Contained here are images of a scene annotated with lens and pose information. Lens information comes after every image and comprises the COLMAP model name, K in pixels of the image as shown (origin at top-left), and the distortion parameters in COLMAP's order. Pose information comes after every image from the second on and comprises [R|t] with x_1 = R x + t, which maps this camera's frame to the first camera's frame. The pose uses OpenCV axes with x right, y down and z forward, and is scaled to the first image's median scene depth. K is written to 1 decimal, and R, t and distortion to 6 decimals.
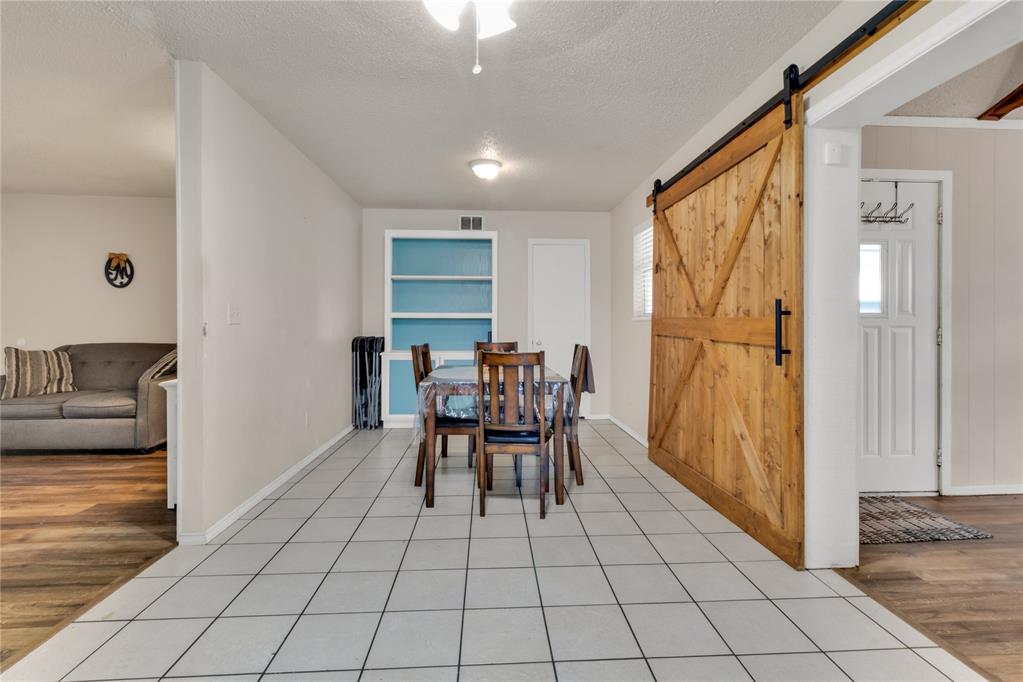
lens RADIAL K [[475.4, 0, 515.1], [0, 475.4, 327.8], [0, 0, 1]] dist [0.000950, 0.000198]
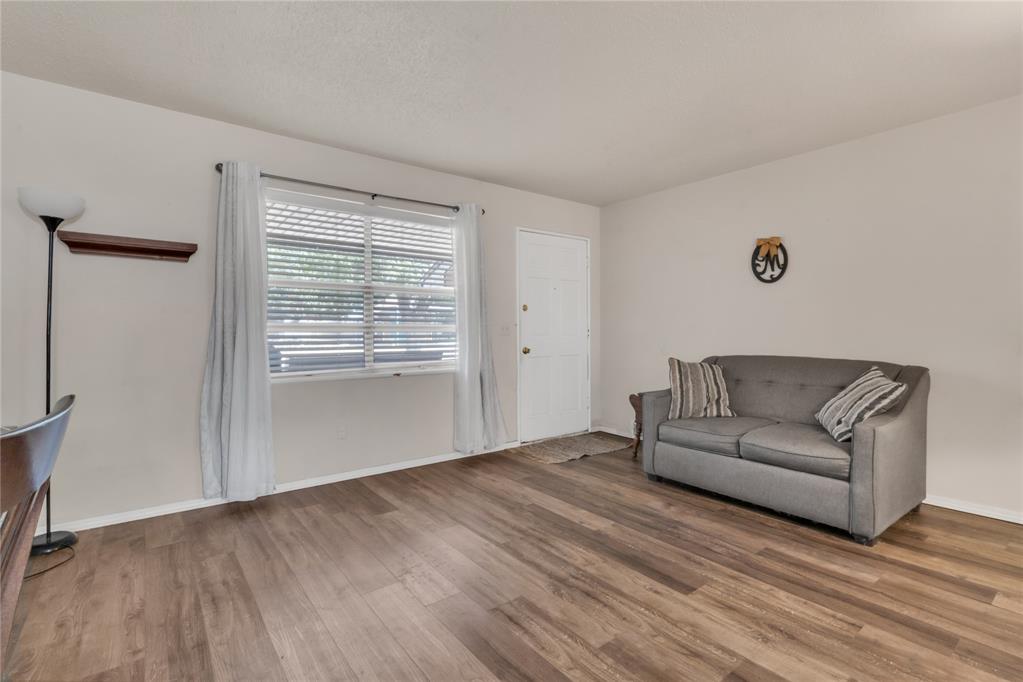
lens RADIAL K [[477.7, 0, 525.9], [0, 477.7, 339.1], [0, 0, 1]] dist [-0.000323, -0.000083]
pose [[0.578038, 0.008495, -0.815965, -0.498714], [-0.000079, 0.999946, 0.010354, -0.002394], [0.816010, -0.005920, 0.578008, 0.277502]]
